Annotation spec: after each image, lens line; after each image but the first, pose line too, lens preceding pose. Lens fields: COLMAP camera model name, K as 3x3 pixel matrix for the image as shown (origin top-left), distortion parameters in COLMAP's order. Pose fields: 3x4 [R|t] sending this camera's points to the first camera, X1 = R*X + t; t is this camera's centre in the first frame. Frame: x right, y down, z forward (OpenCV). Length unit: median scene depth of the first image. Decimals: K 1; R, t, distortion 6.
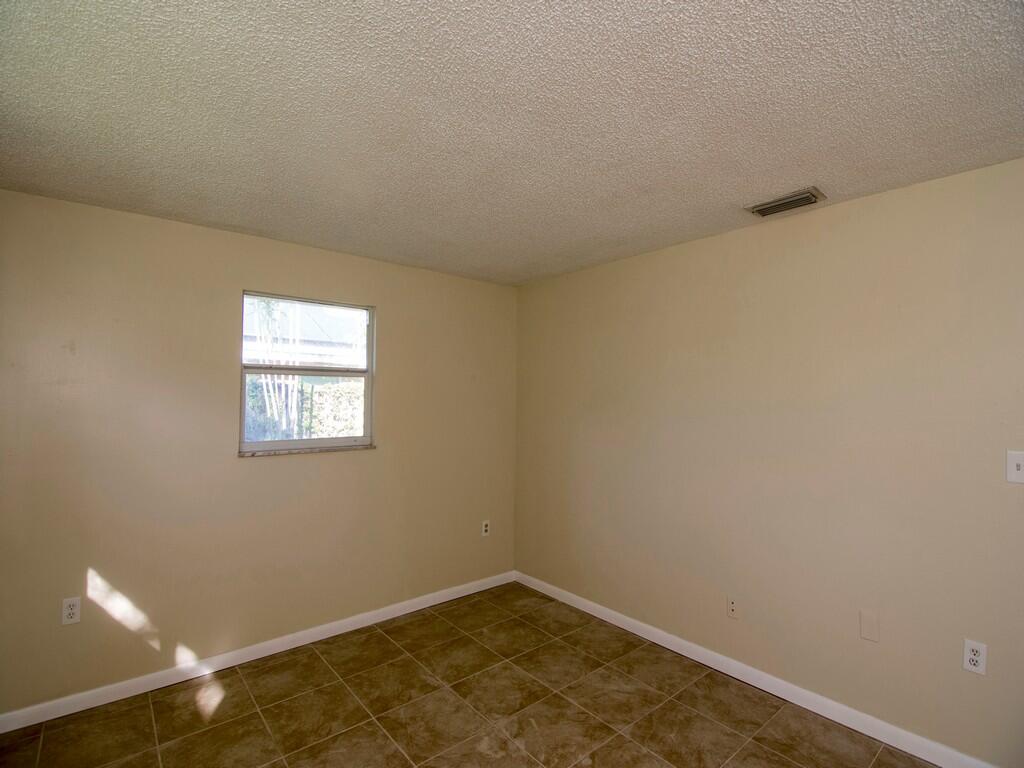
lens RADIAL K [[494.0, 0, 515.9], [0, 494.0, 383.9], [0, 0, 1]] dist [-0.001548, -0.010957]
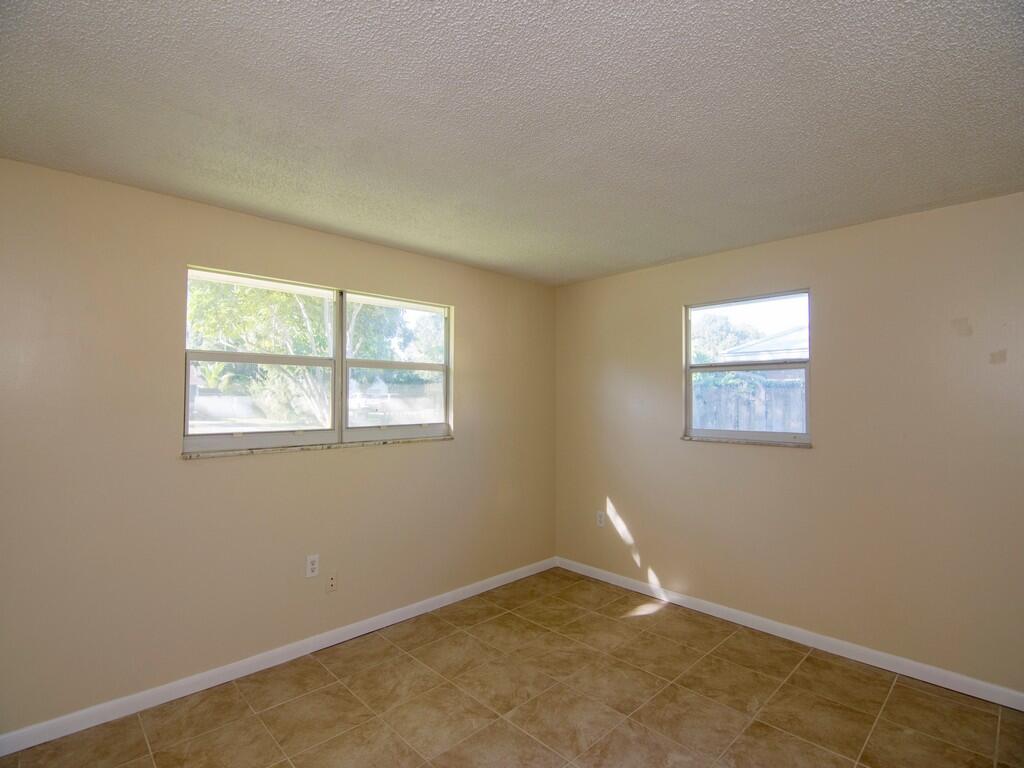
lens RADIAL K [[494.0, 0, 515.9], [0, 494.0, 383.9], [0, 0, 1]] dist [-0.001548, -0.010957]
pose [[0.071821, -0.035446, -0.996788, 0.656274], [0.025584, 0.999105, -0.033685, 0.038072], [0.997089, -0.023083, 0.072663, 0.486833]]
